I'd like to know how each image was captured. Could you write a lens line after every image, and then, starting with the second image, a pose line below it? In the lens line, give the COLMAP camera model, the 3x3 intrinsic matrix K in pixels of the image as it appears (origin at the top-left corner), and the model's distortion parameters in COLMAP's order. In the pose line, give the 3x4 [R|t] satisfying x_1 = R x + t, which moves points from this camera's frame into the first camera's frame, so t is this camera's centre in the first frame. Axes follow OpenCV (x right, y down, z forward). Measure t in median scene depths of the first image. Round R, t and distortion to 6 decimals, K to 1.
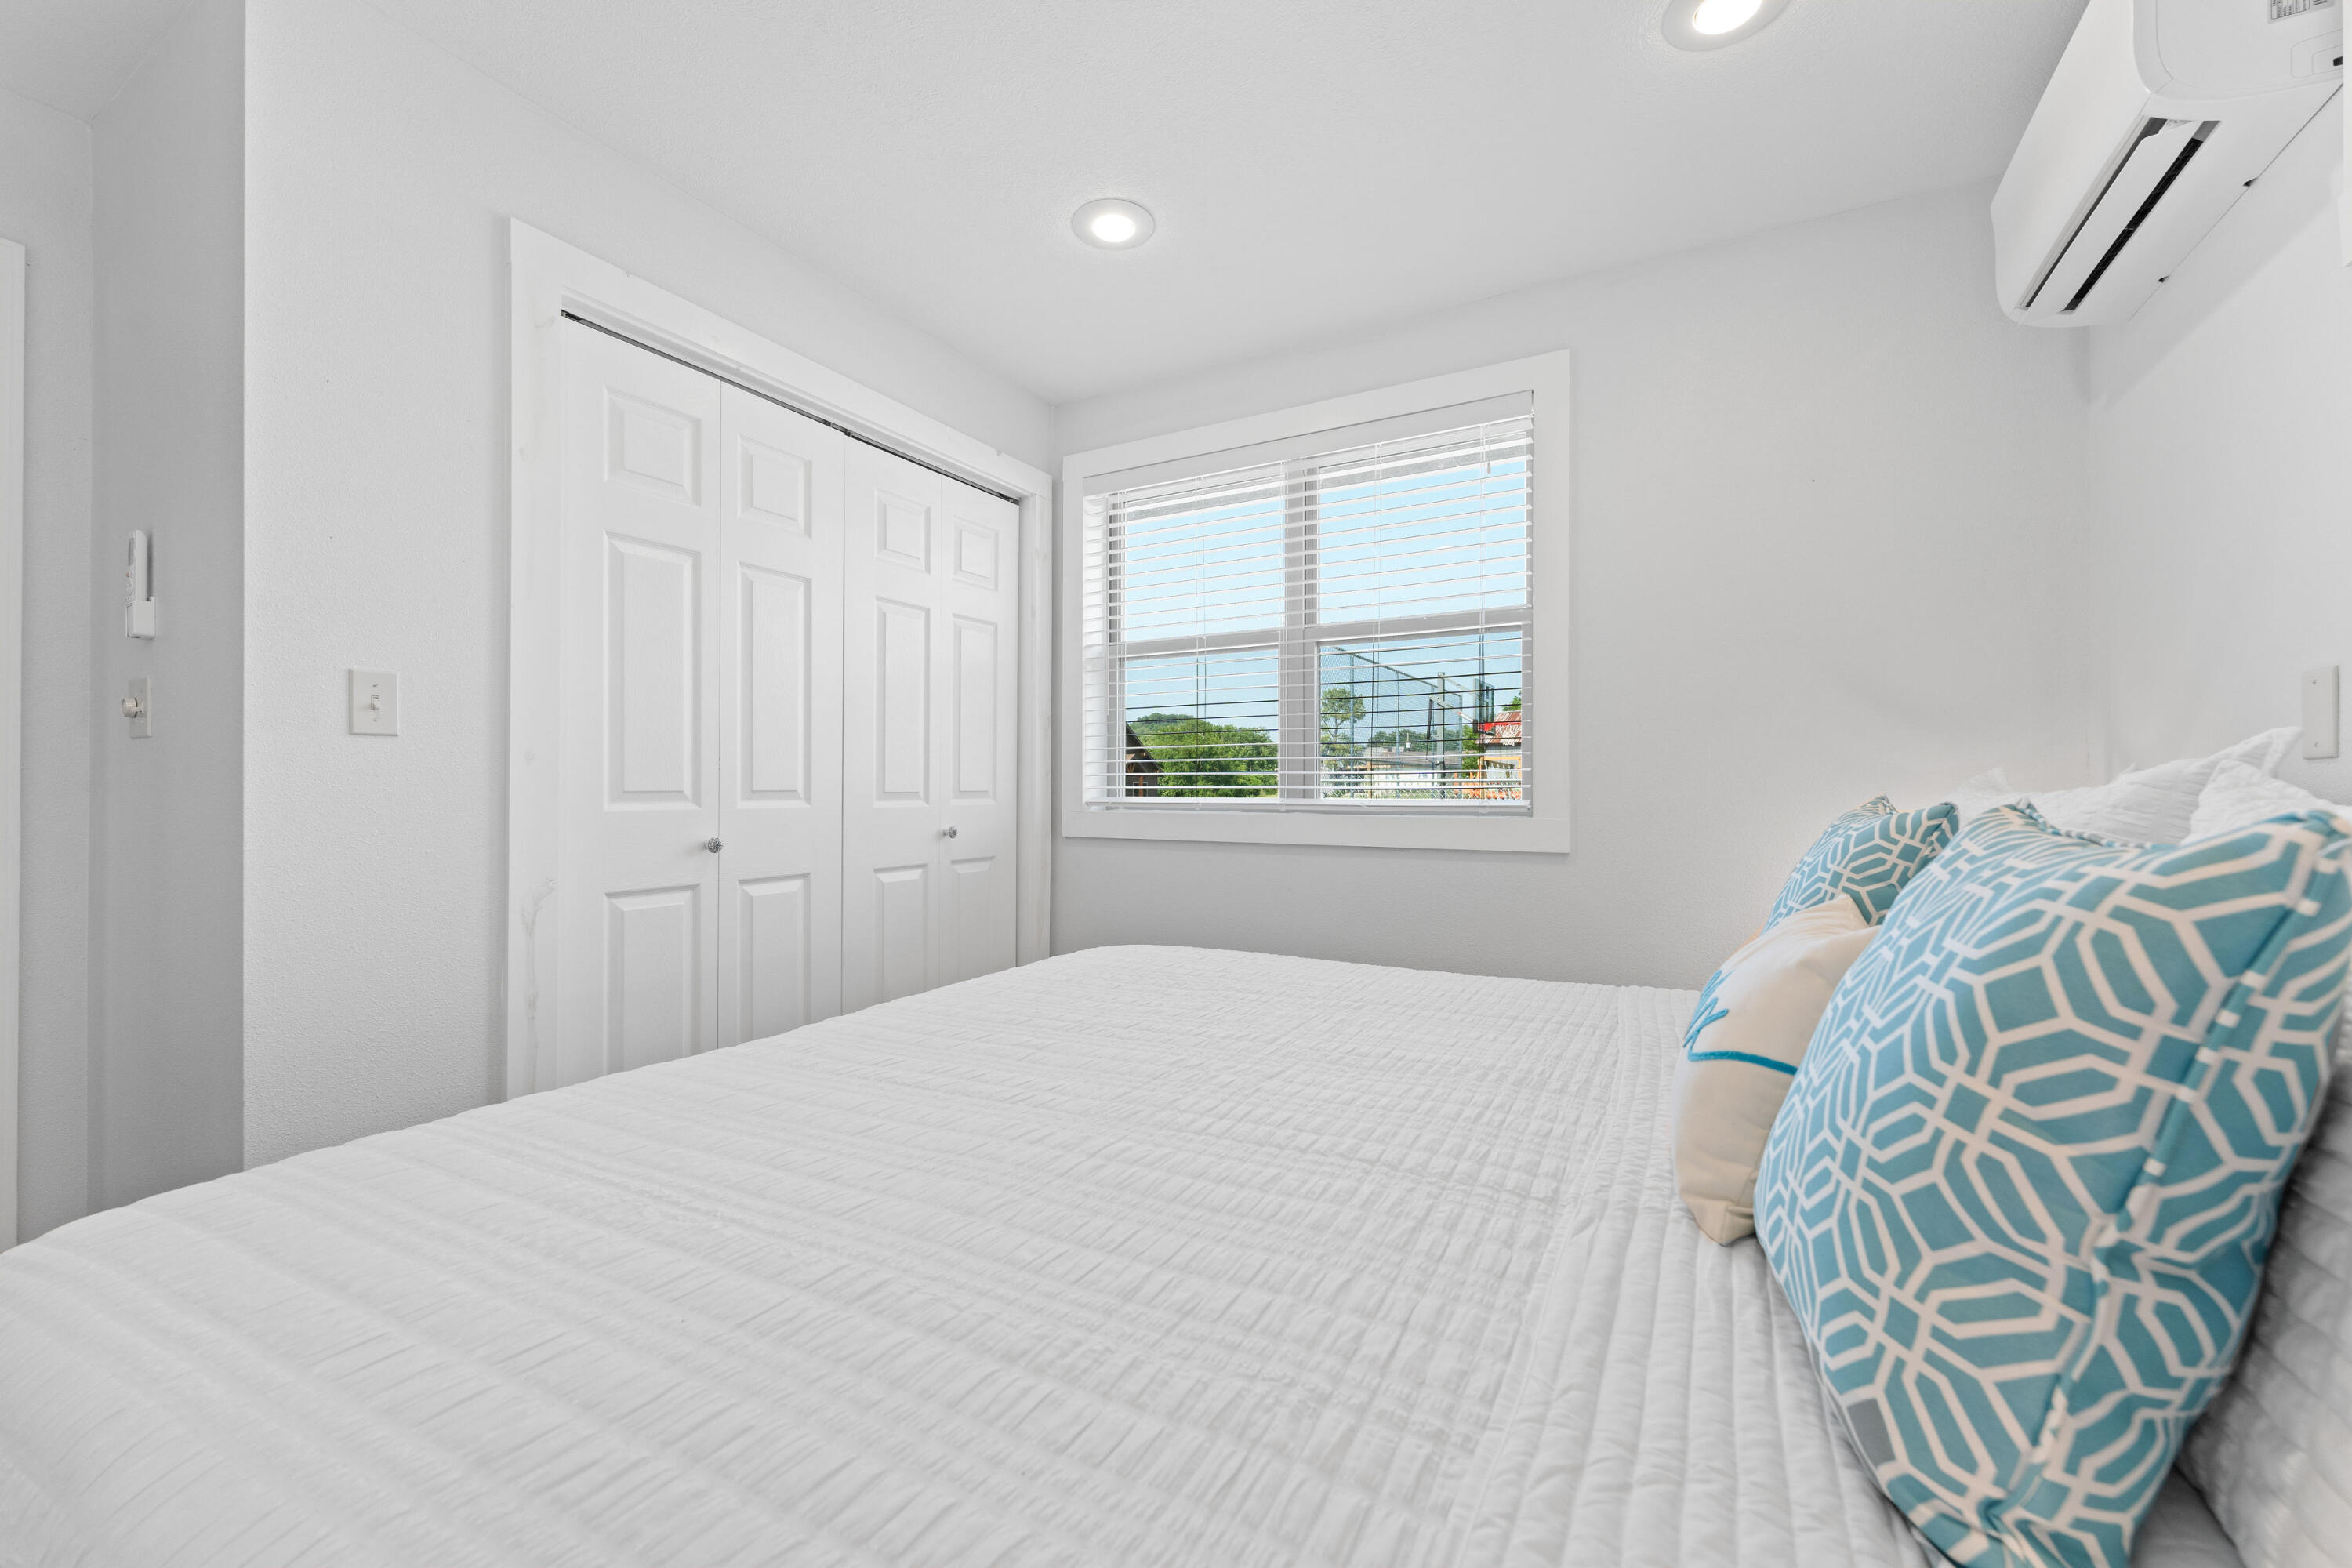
lens RADIAL K [[935.1, 0, 1168.9], [0, 935.1, 784.6], [0, 0, 1]] dist [0.000498, -0.000595]
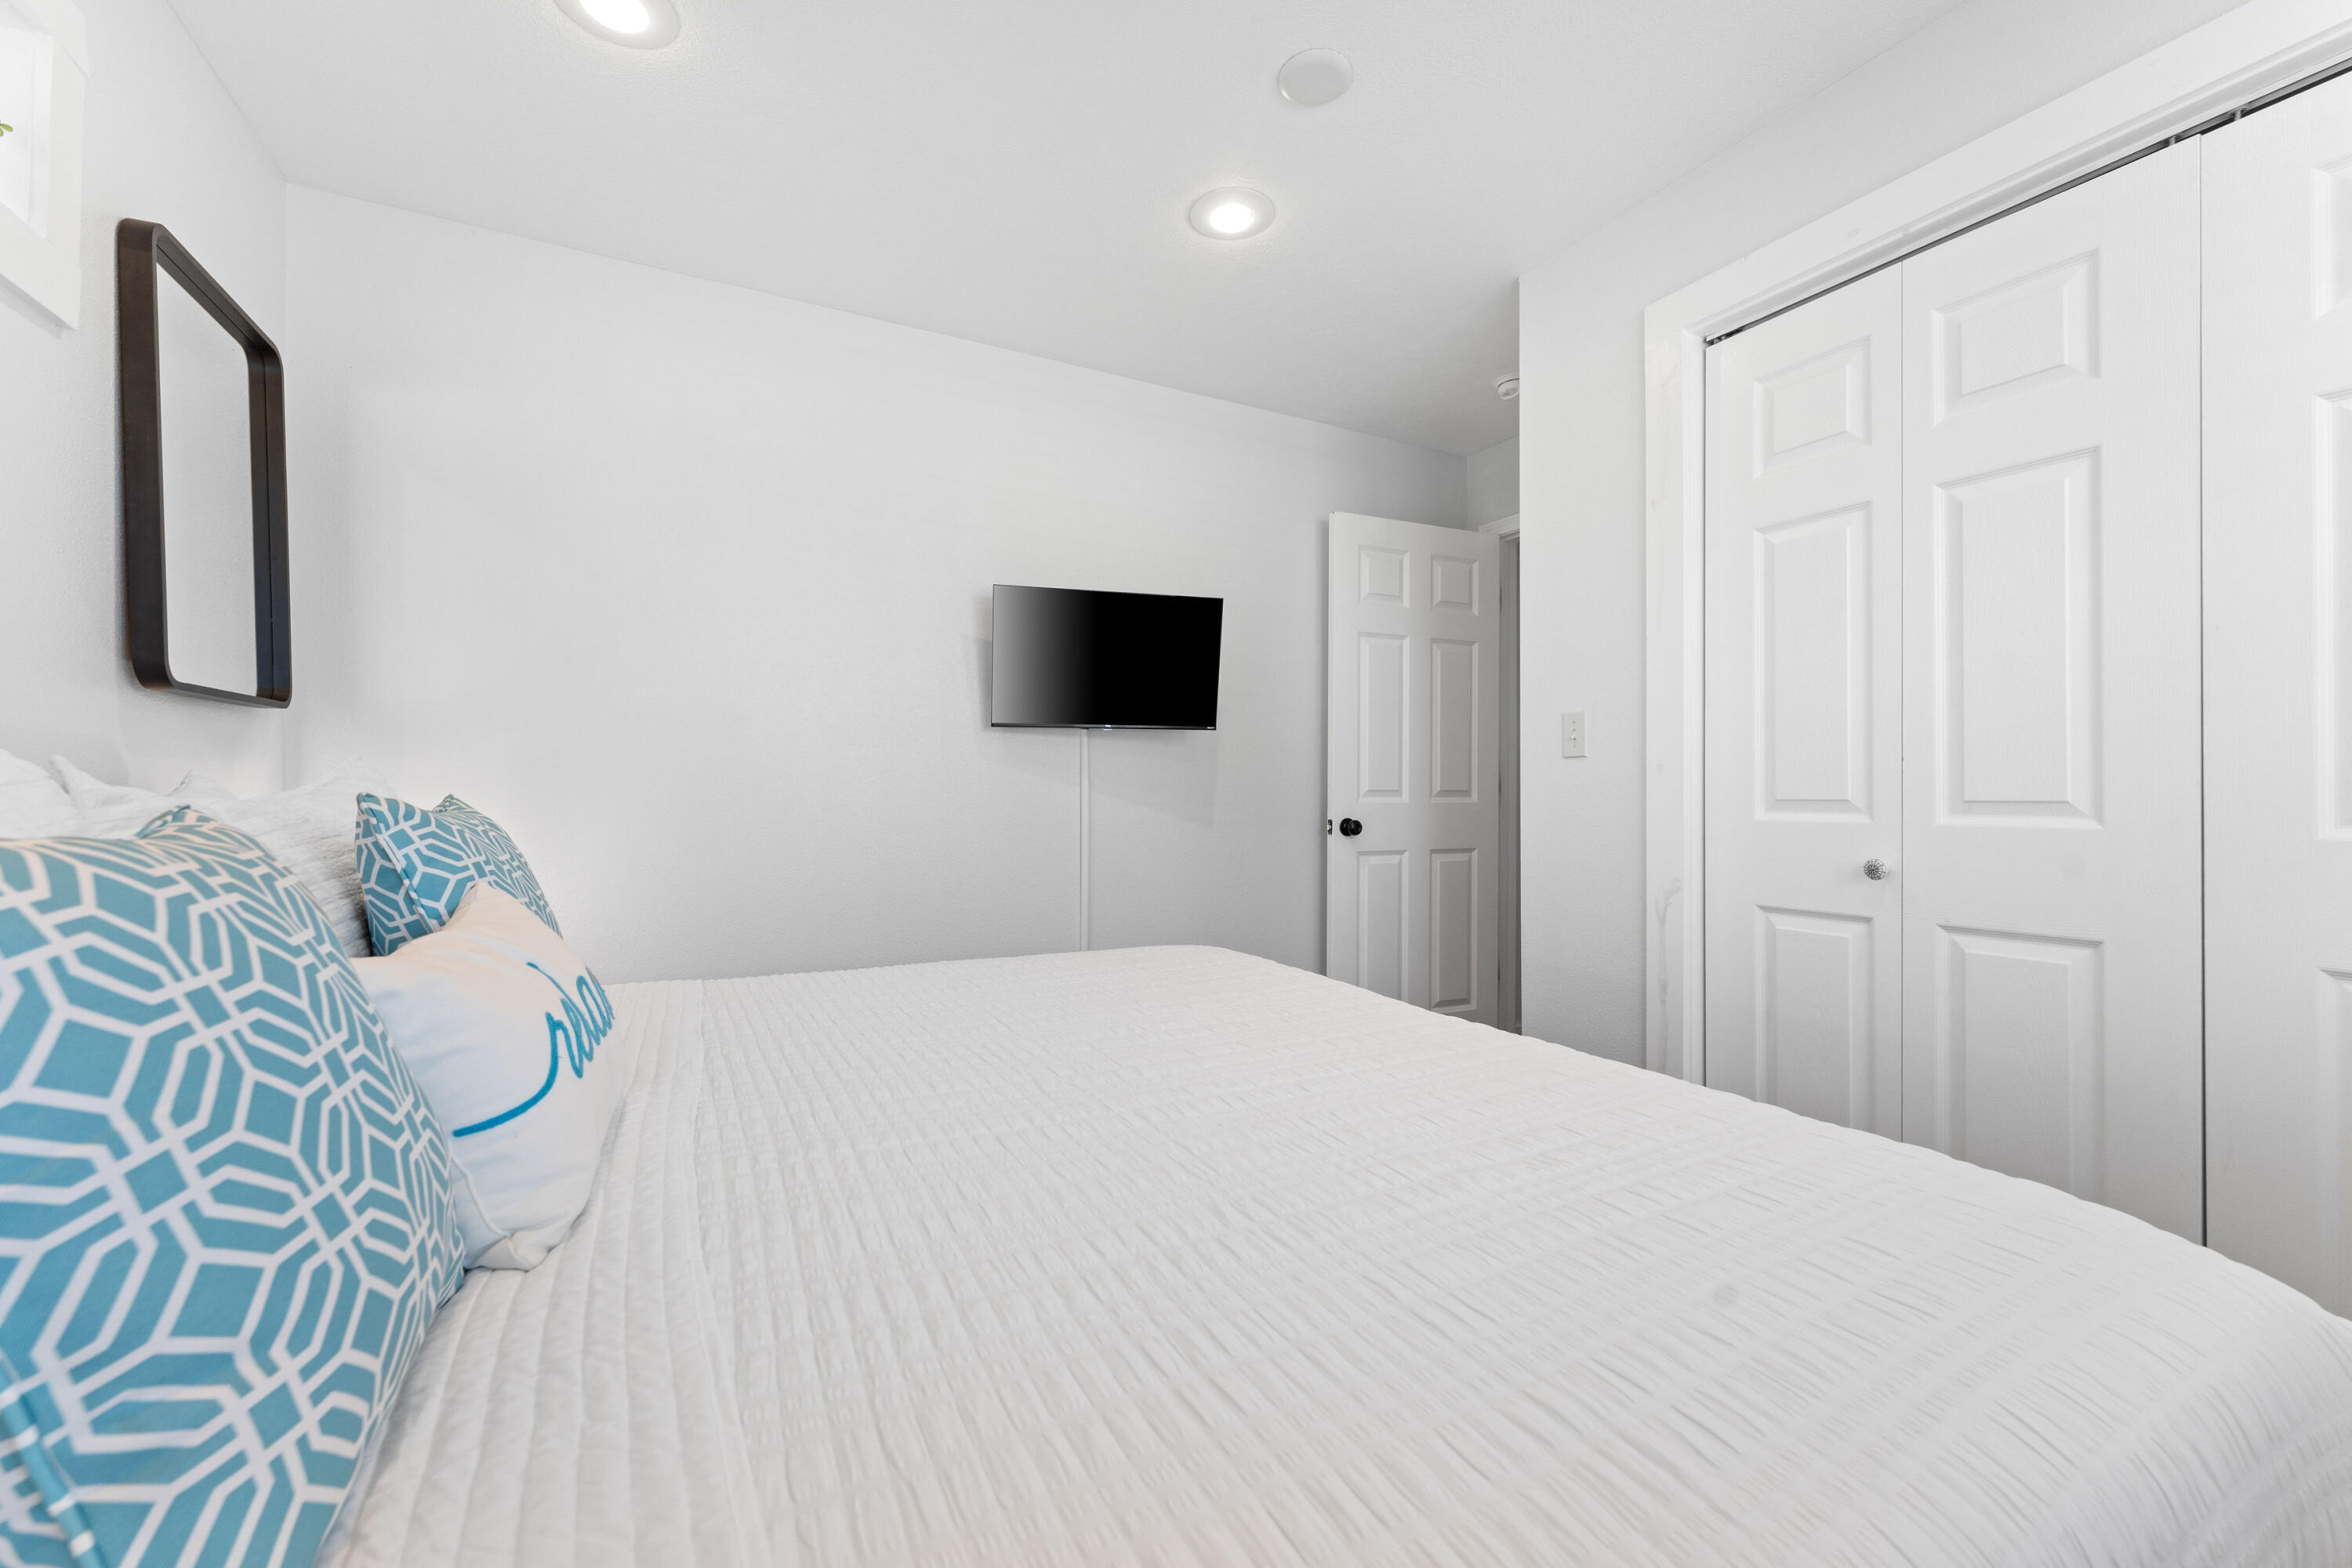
lens RADIAL K [[935.1, 0, 1168.9], [0, 935.1, 784.6], [0, 0, 1]] dist [0.000498, -0.000595]
pose [[-0.522135, -0.029015, -0.852369, 0.523439], [-0.022541, 0.999541, -0.020217, 0.025234], [0.852565, 0.008657, -0.522550, 0.980837]]
